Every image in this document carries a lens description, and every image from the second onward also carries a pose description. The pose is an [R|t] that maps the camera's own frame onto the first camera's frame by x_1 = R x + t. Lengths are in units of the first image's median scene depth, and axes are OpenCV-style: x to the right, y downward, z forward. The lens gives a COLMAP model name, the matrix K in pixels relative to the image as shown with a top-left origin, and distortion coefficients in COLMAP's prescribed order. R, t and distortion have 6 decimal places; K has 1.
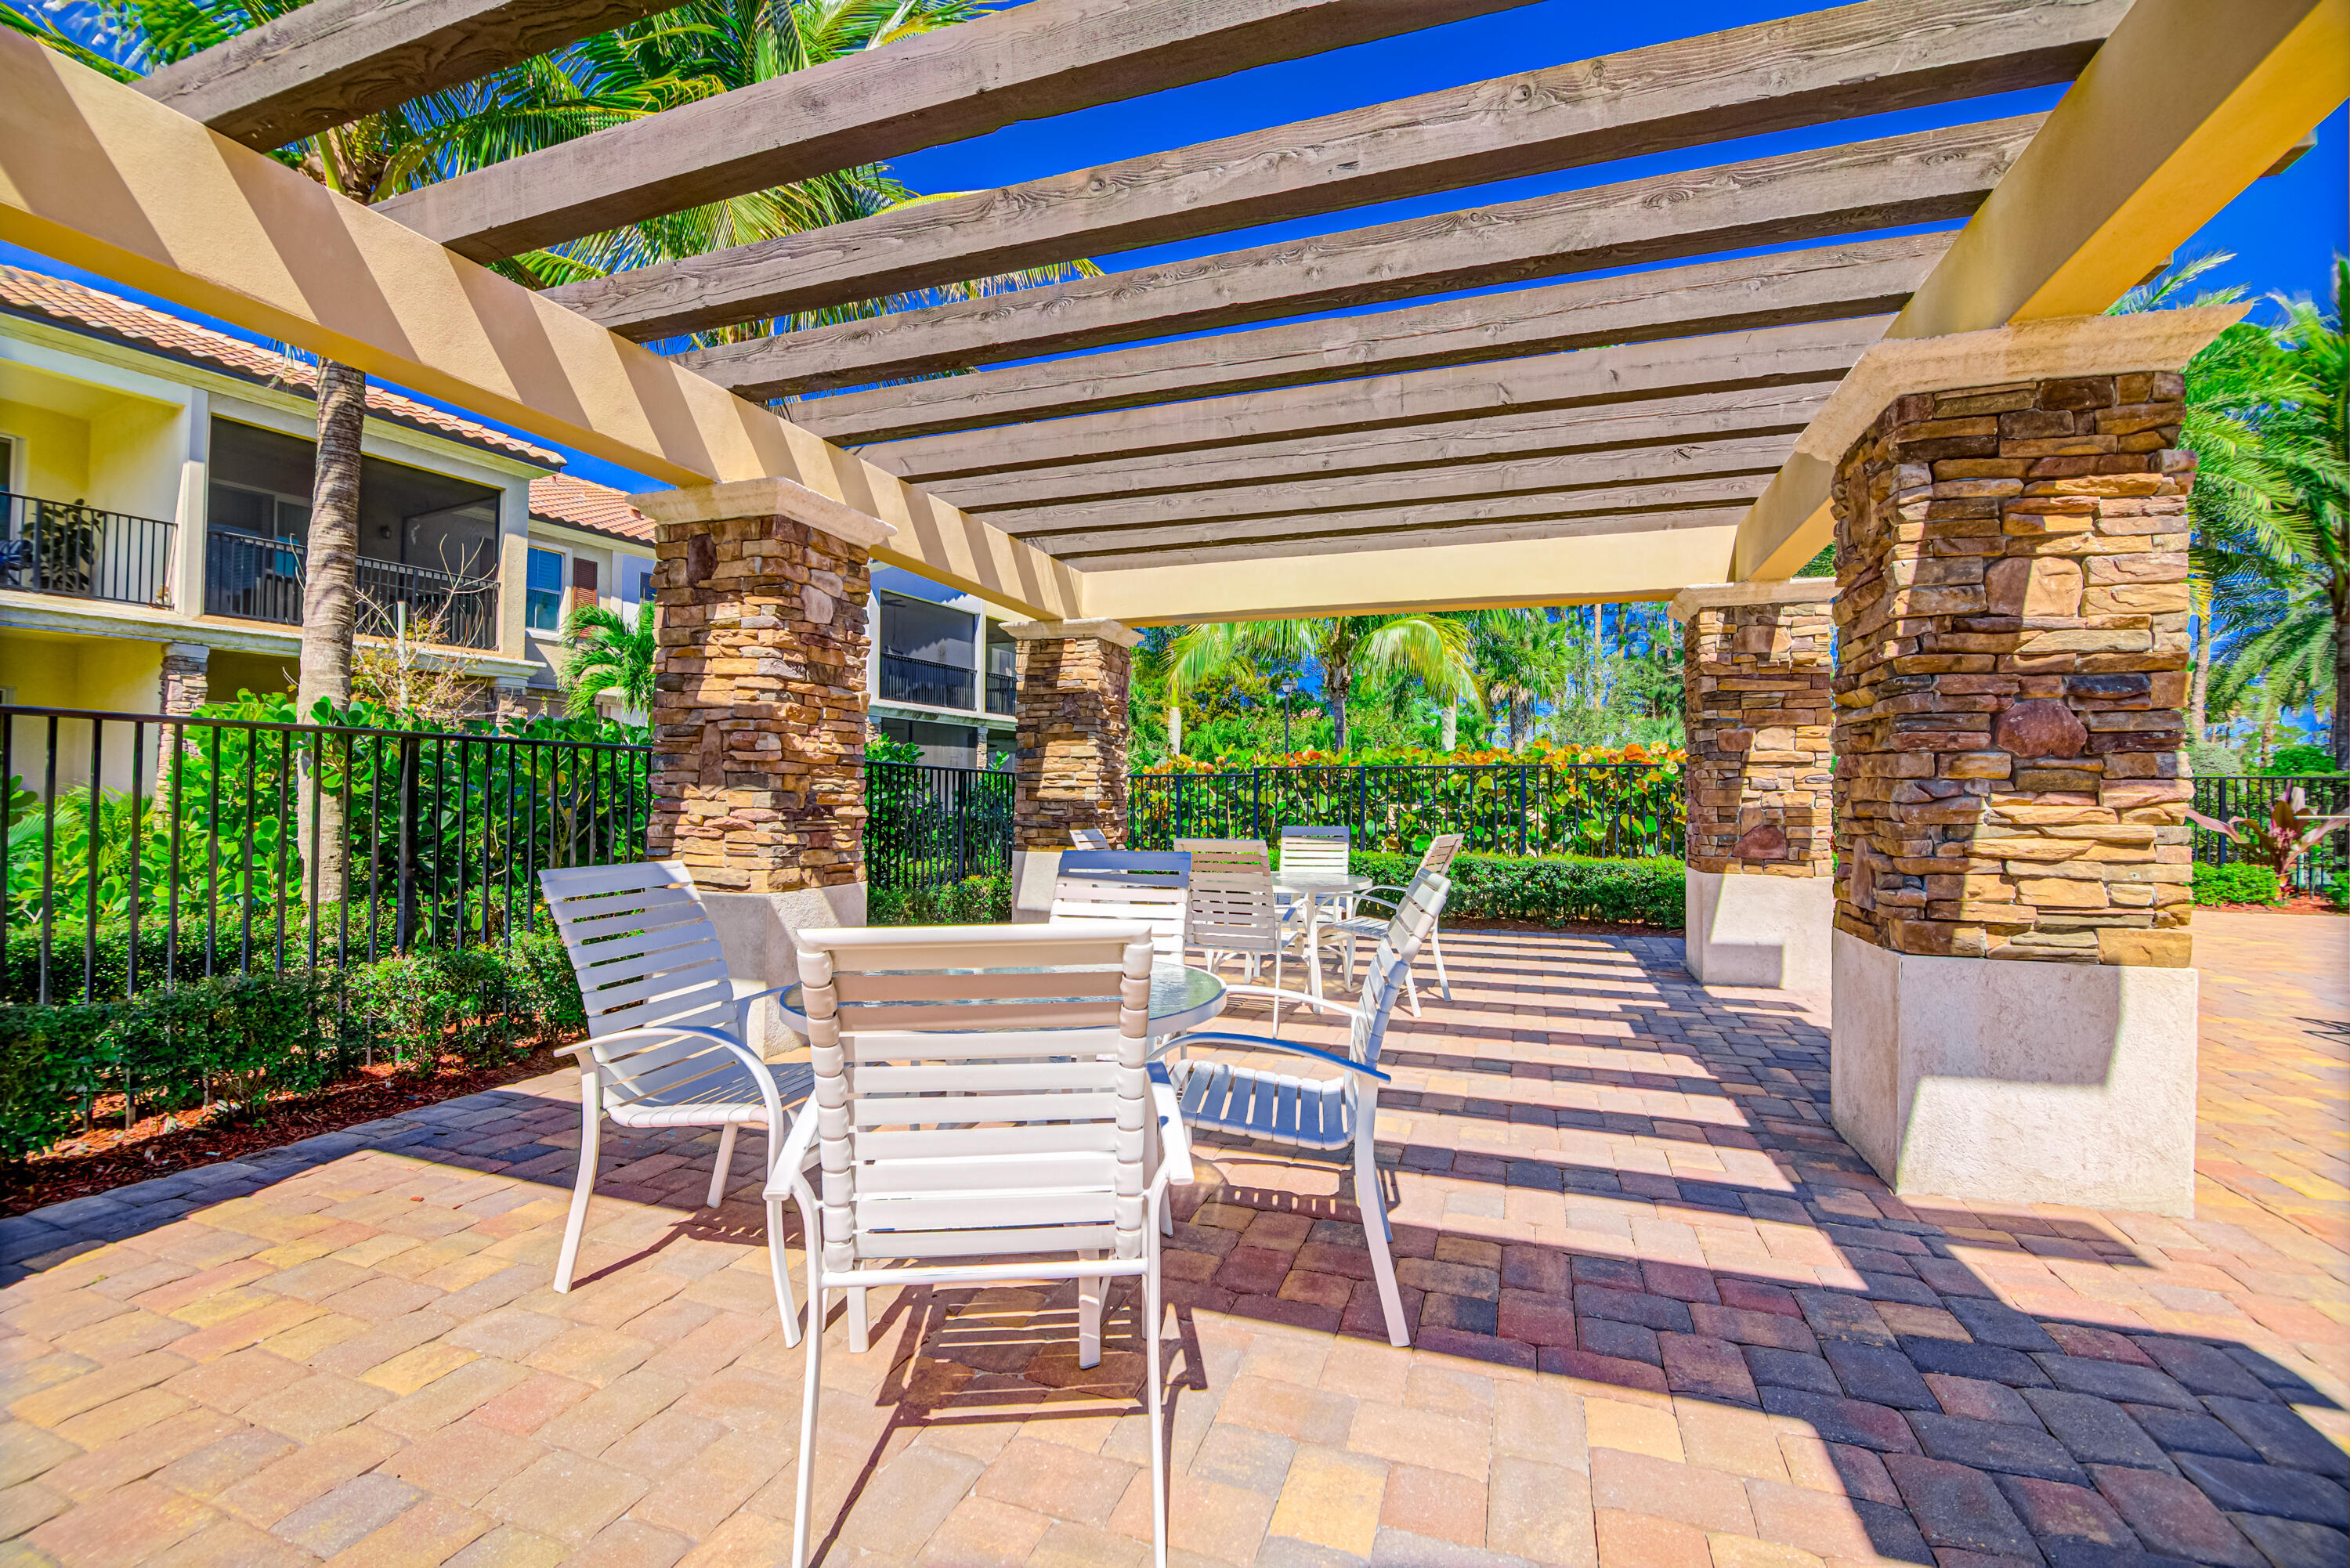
lens RADIAL K [[1008.2, 0, 1165.3], [0, 1008.2, 779.4], [0, 0, 1]] dist [-0.001224, -0.009634]
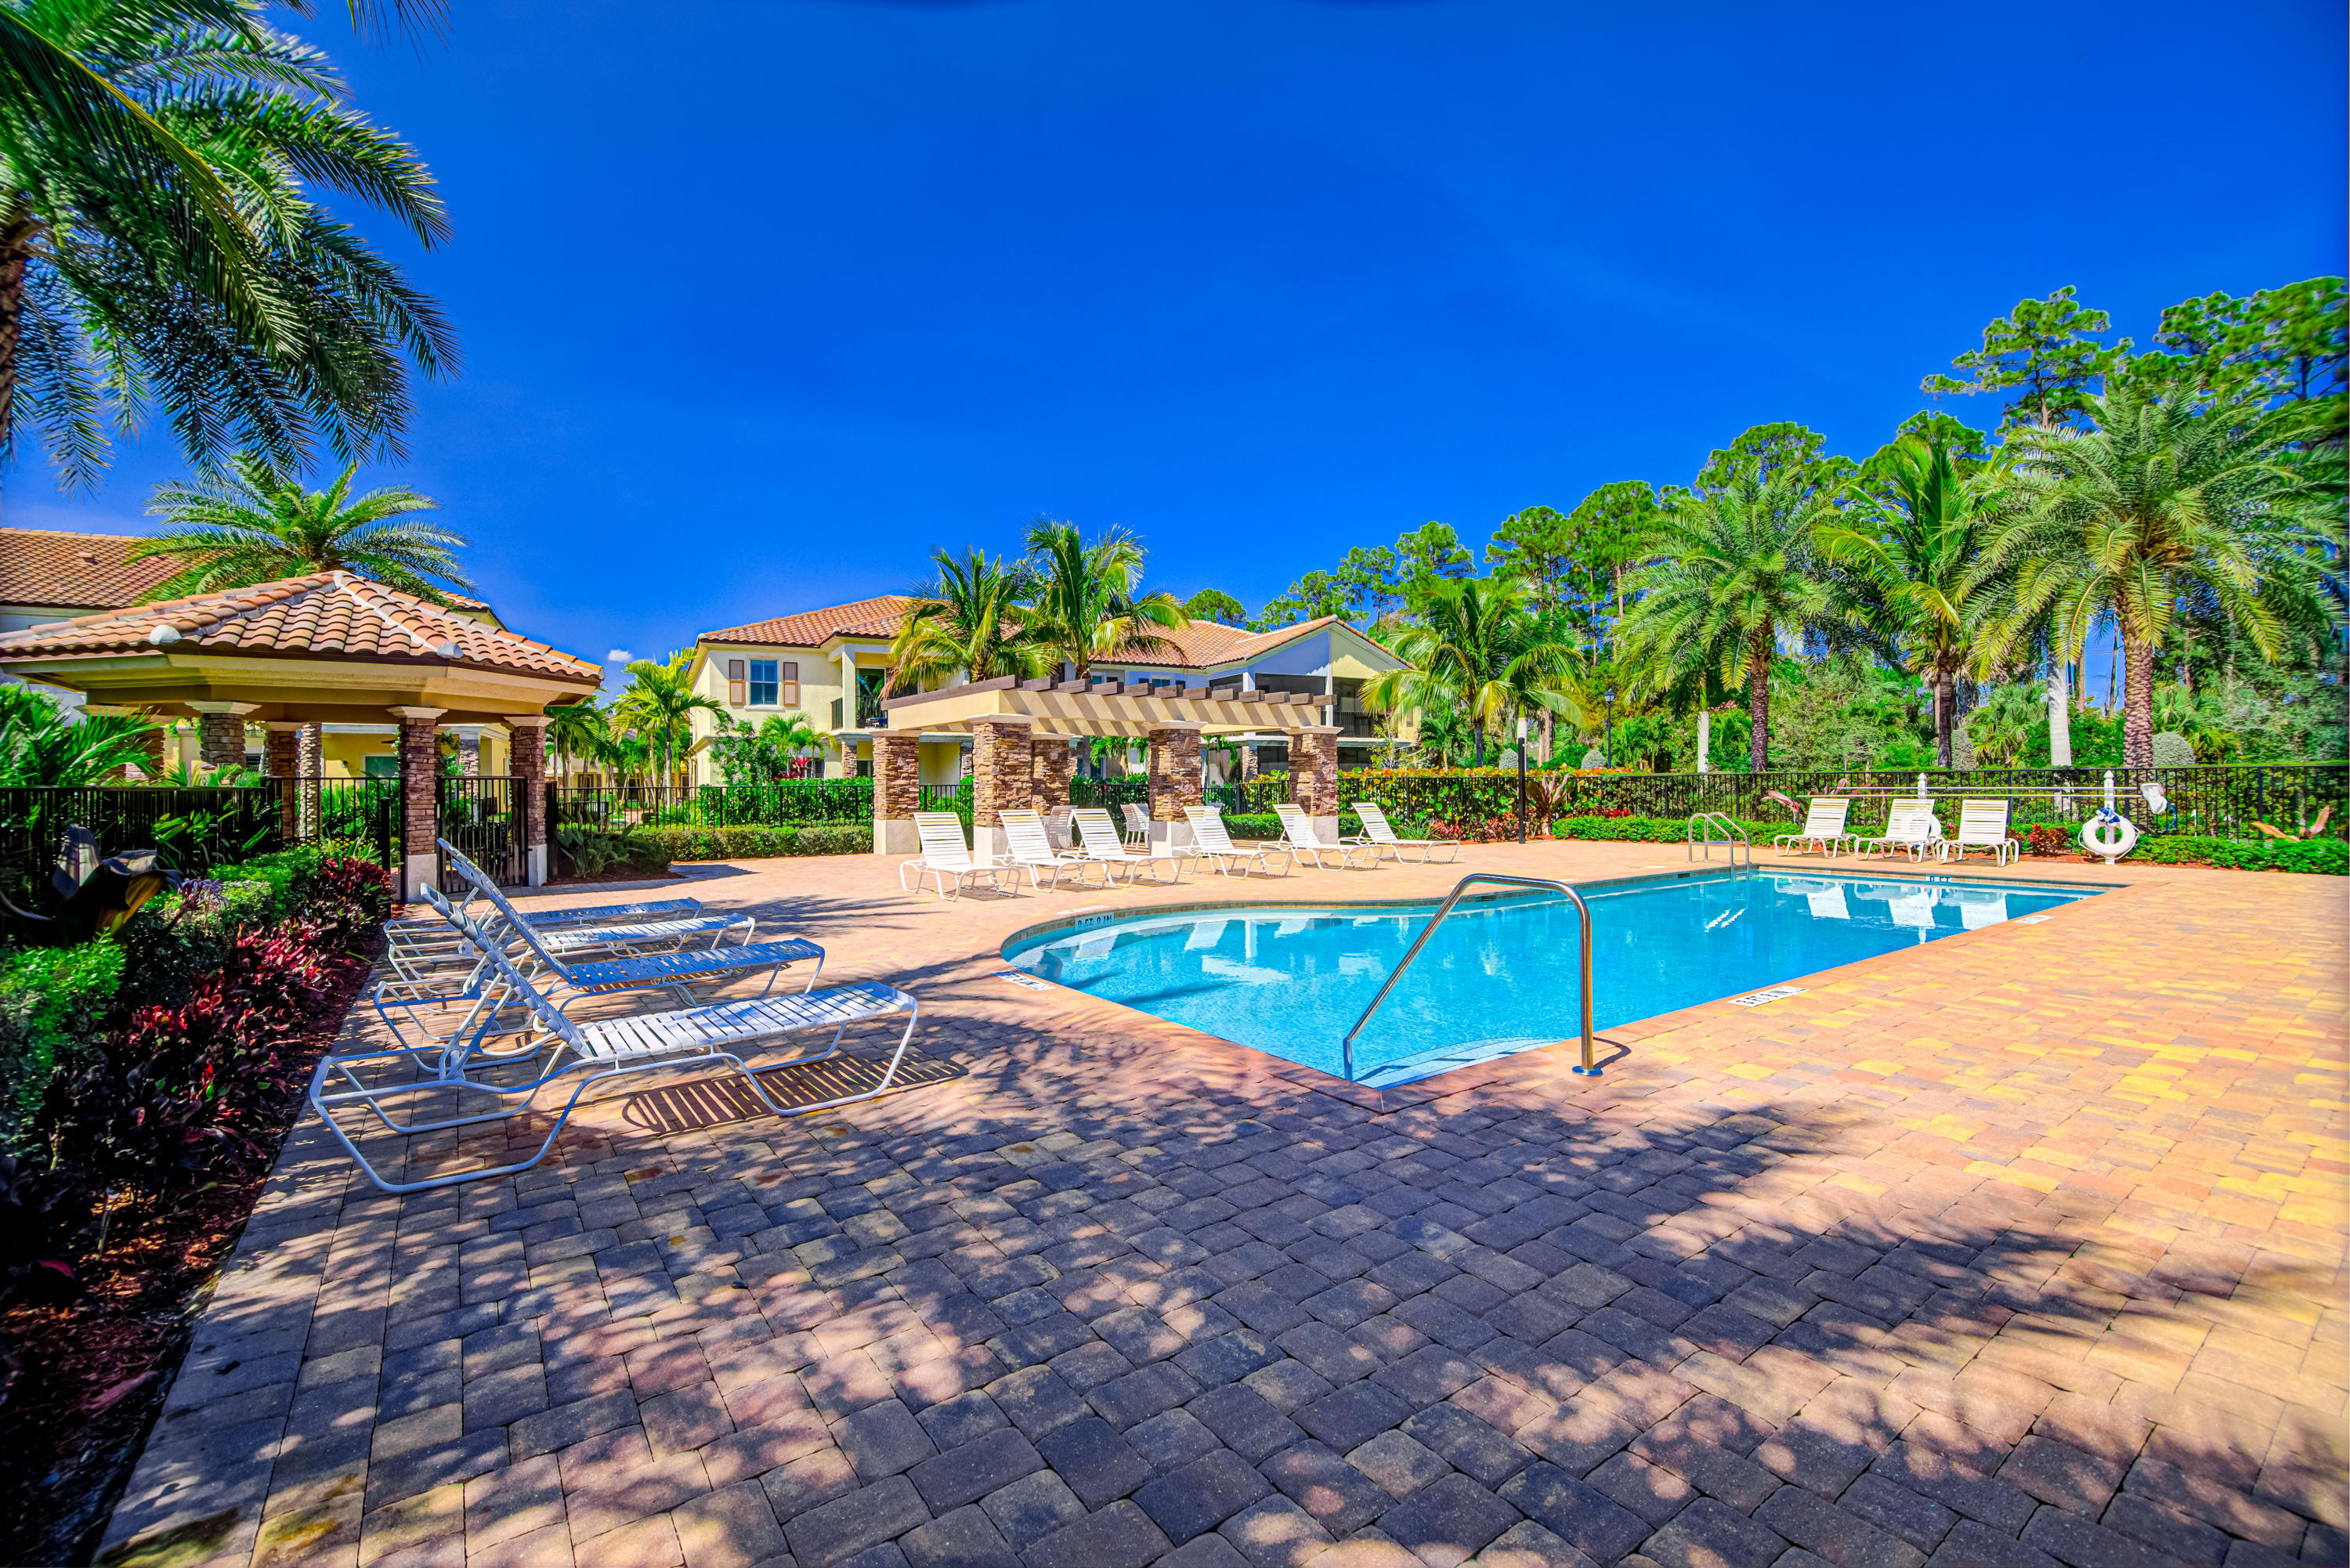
lens RADIAL K [[1008.2, 0, 1165.3], [0, 1008.2, 779.4], [0, 0, 1]] dist [-0.001224, -0.009634]
pose [[0.823605, -0.021885, -0.566741, 2.691537], [0.029703, 0.999548, 0.004568, -0.069262], [0.566385, -0.020596, 0.823883, -2.523660]]
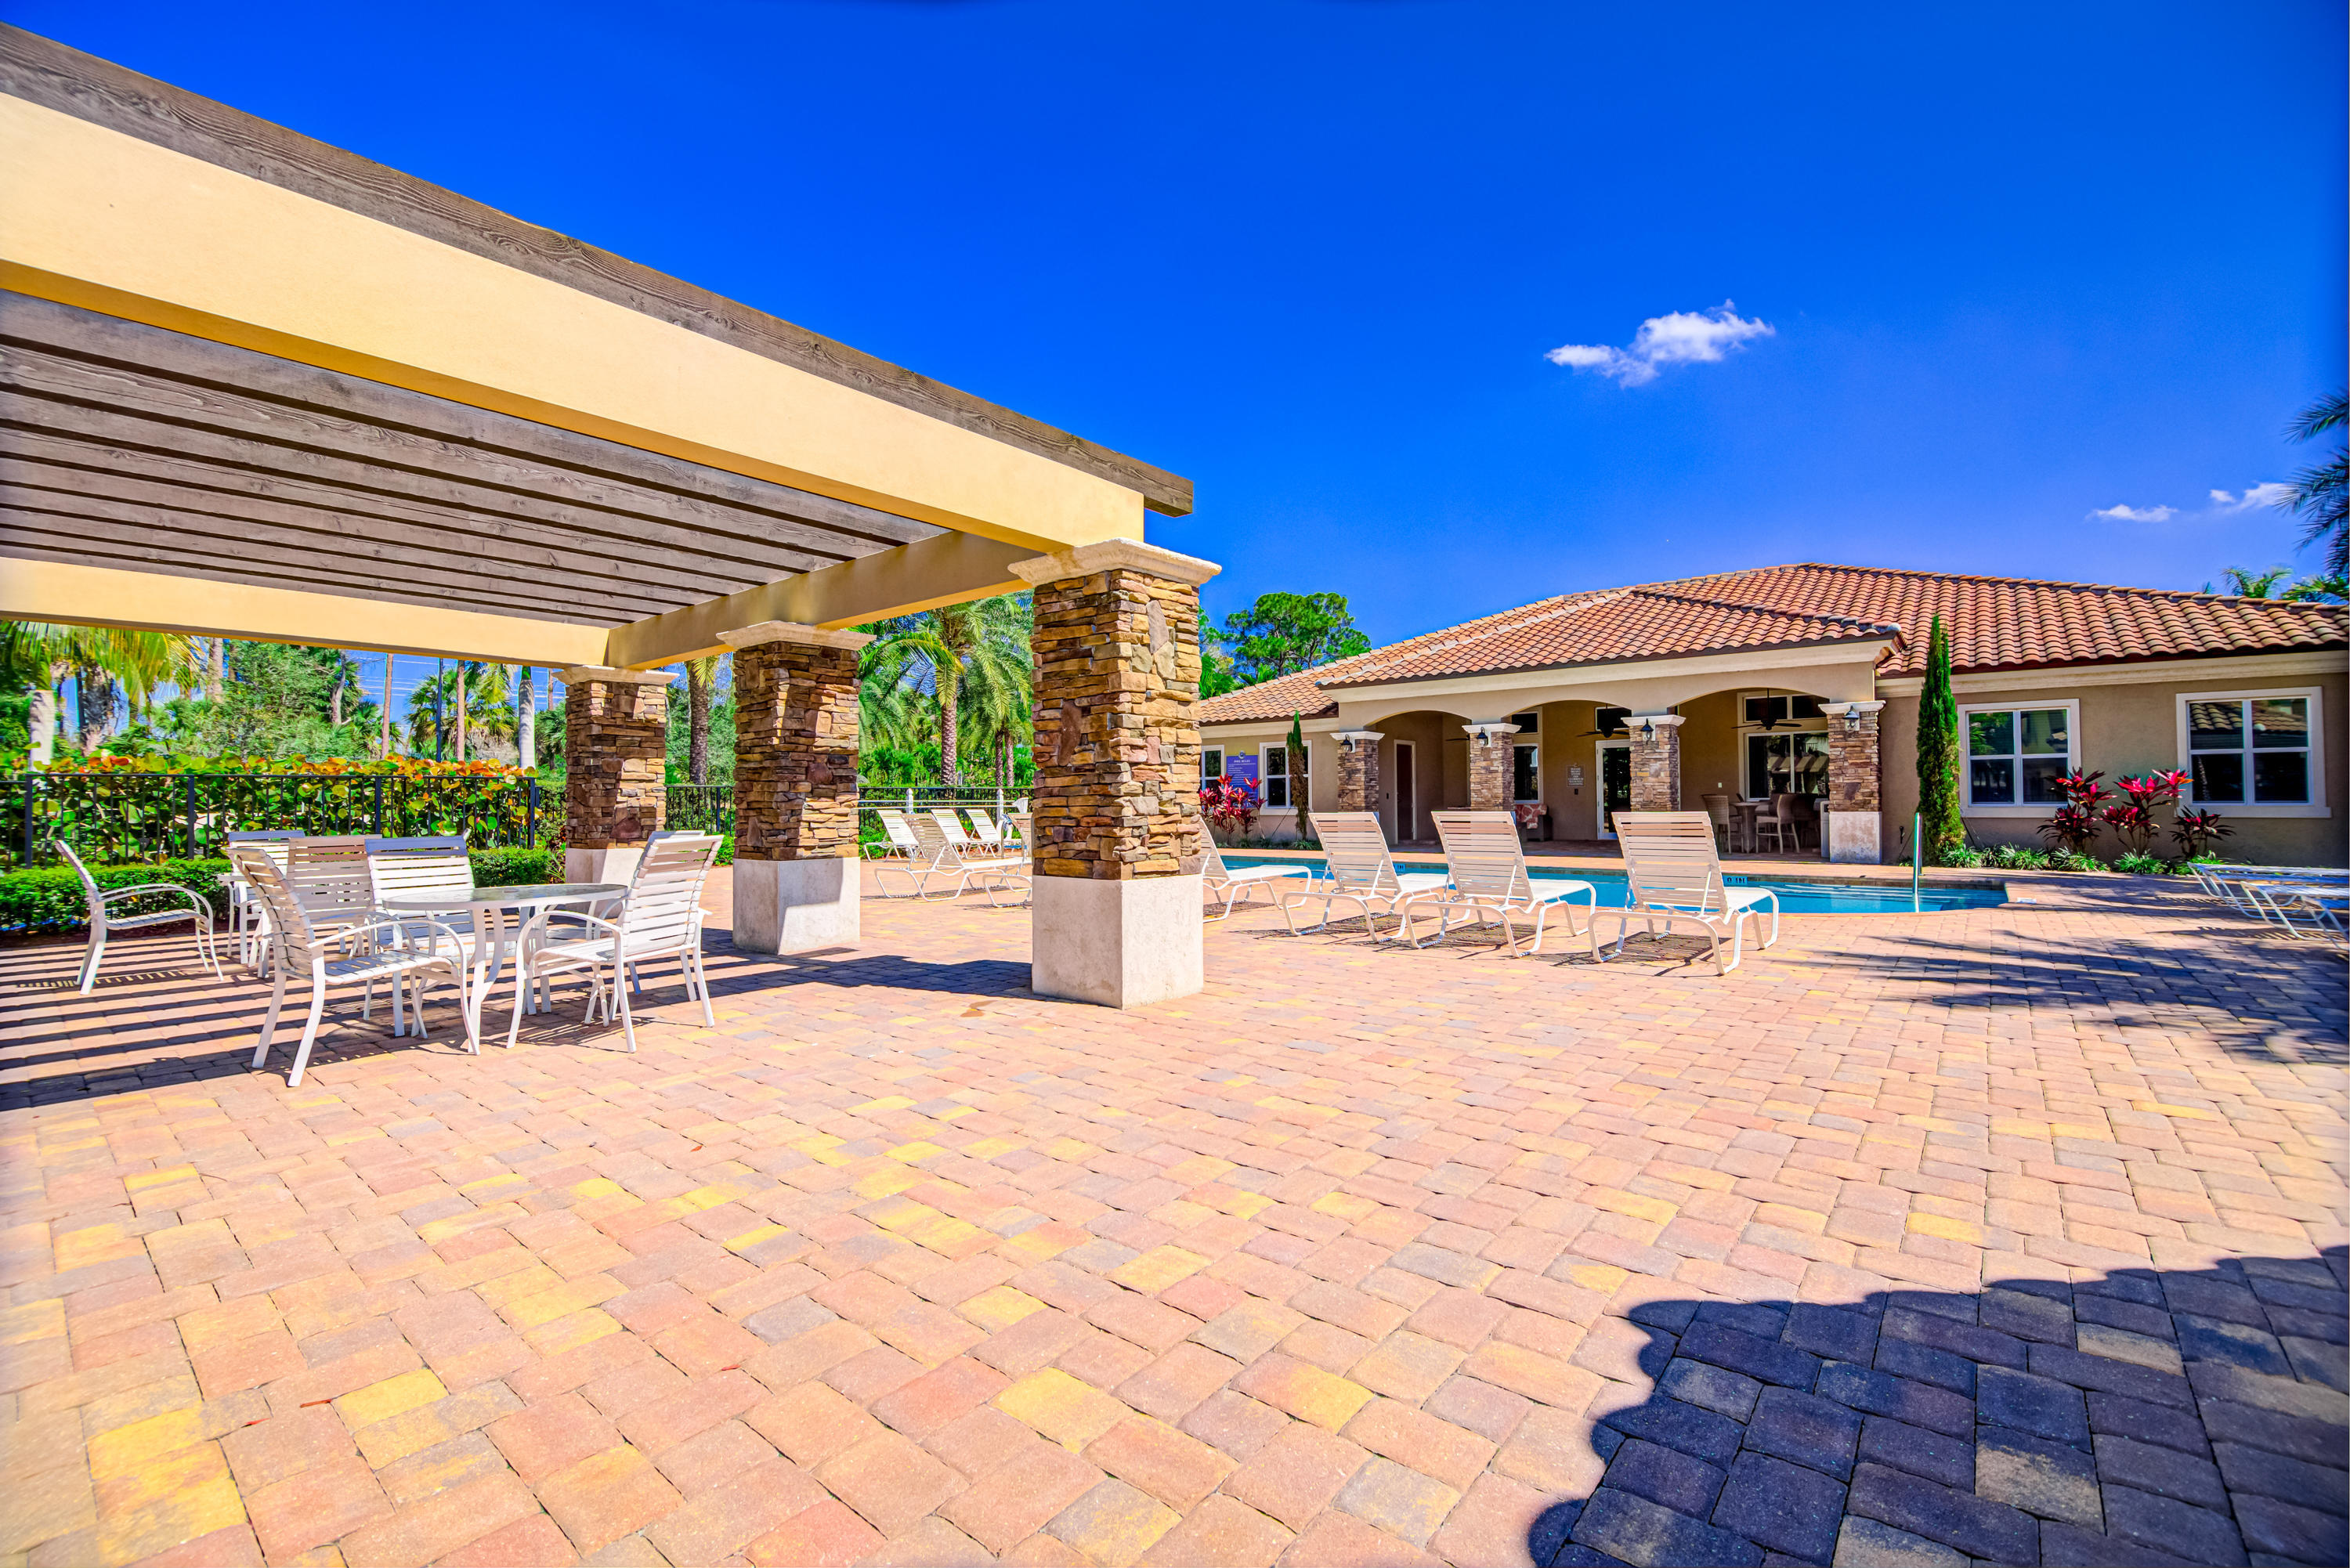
lens RADIAL K [[1008.2, 0, 1165.3], [0, 1008.2, 779.4], [0, 0, 1]] dist [-0.001224, -0.009634]
pose [[0.348679, 0.009338, 0.937196, -0.819140], [-0.005105, 0.999954, -0.008064, -0.010831], [-0.937228, -0.001972, 0.348711, -0.501647]]
